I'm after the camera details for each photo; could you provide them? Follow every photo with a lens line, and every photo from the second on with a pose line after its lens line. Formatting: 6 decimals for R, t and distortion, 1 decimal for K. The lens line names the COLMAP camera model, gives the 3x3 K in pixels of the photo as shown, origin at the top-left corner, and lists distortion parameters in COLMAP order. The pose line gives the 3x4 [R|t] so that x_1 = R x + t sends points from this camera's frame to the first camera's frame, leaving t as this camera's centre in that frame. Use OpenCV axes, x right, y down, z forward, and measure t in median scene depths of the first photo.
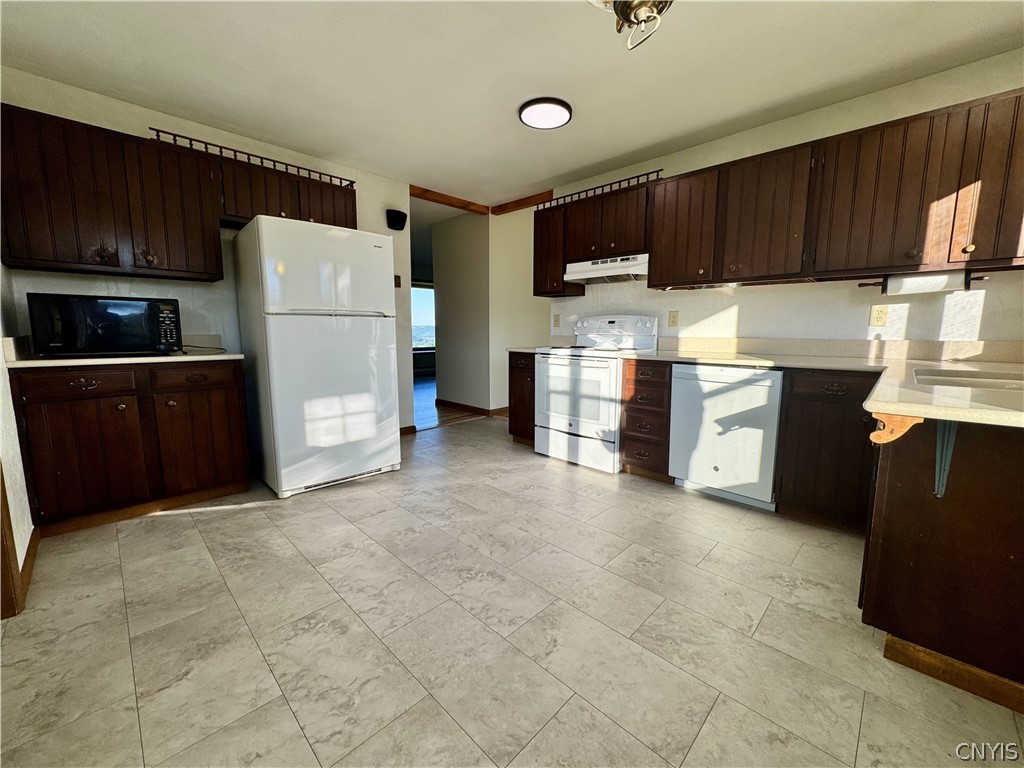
lens RADIAL K [[408.8, 0, 517.6], [0, 408.8, 382.8], [0, 0, 1]] dist [-0.000441, -0.000134]
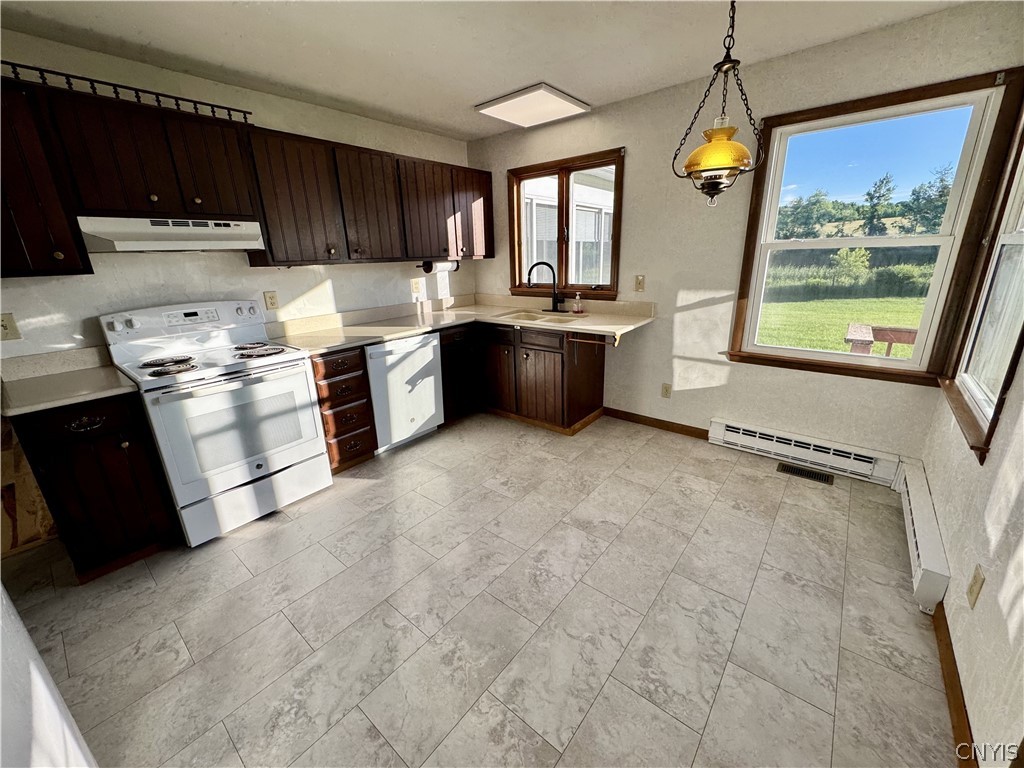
lens RADIAL K [[408.8, 0, 512.2], [0, 408.8, 380.9], [0, 0, 1]] dist [-0.000441, -0.000134]
pose [[-0.078813, -0.296809, 0.951679, -0.807103], [0.163183, 0.937930, 0.306035, -0.273555], [-0.983443, 0.179418, -0.025486, 0.854284]]
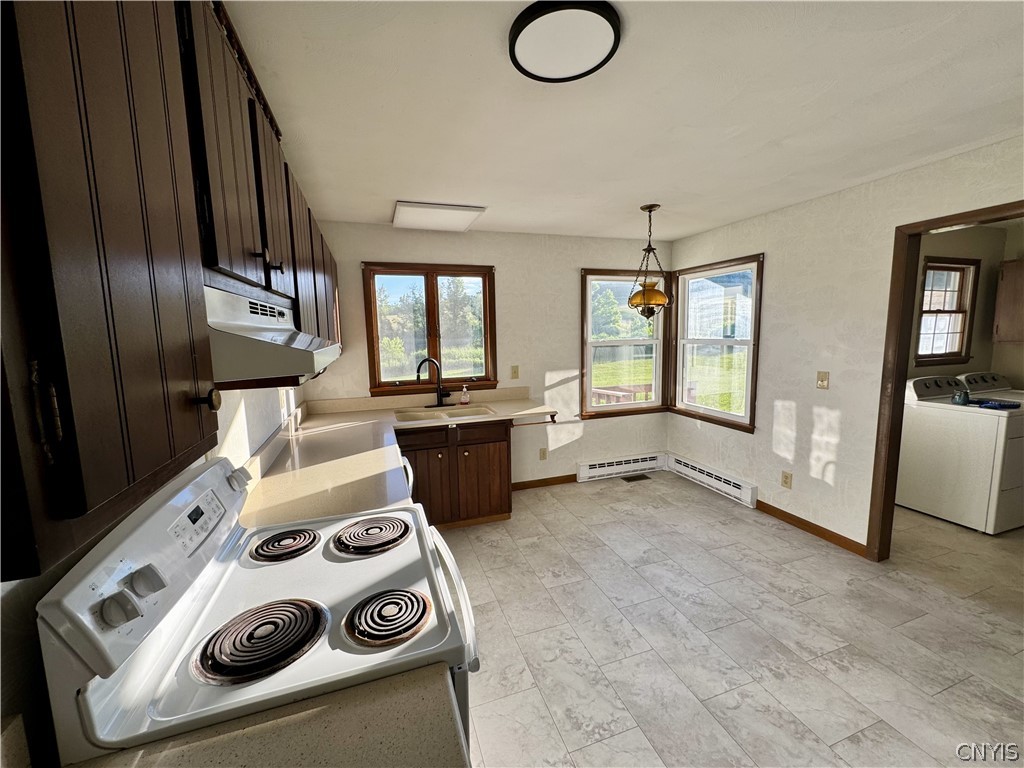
lens RADIAL K [[408.8, 0, 518.0], [0, 408.8, 381.2], [0, 0, 1]] dist [-0.000441, -0.000134]
pose [[-0.893322, -0.041267, 0.447518, -0.144656], [0.076359, 0.967359, 0.241630, -0.471603], [-0.442882, 0.250026, -0.861013, 1.852249]]
